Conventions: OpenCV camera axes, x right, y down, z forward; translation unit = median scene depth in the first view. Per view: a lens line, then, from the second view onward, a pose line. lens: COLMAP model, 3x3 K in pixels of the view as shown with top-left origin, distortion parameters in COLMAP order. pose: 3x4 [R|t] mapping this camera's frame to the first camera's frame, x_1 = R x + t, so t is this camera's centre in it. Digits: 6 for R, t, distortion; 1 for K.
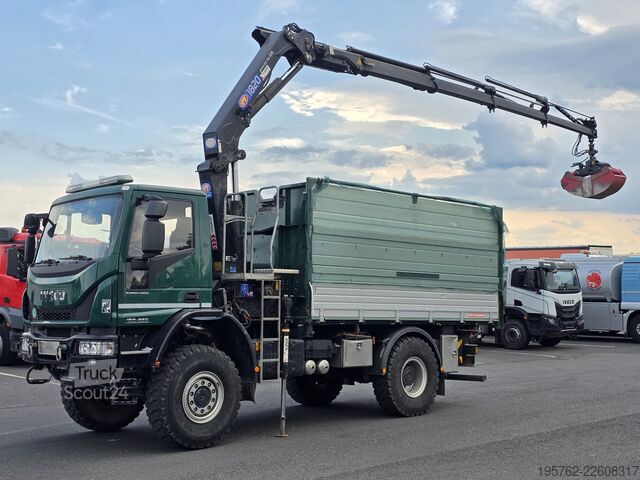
lens RADIAL K [[851.7, 0, 322.4], [0, 851.7, 239.1], [0, 0, 1]] dist [0.159534, -0.064542]
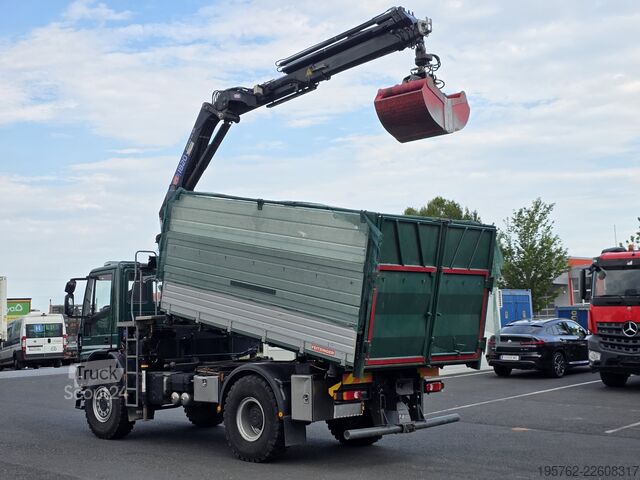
lens RADIAL K [[851.7, 0, 322.4], [0, 851.7, 239.1], [0, 0, 1]] dist [0.159534, -0.064542]
pose [[0.016235, -0.113127, -0.993448, 1.244490], [0.112523, 0.987474, -0.110608, 0.094344], [0.993516, -0.109990, 0.028761, 1.264110]]
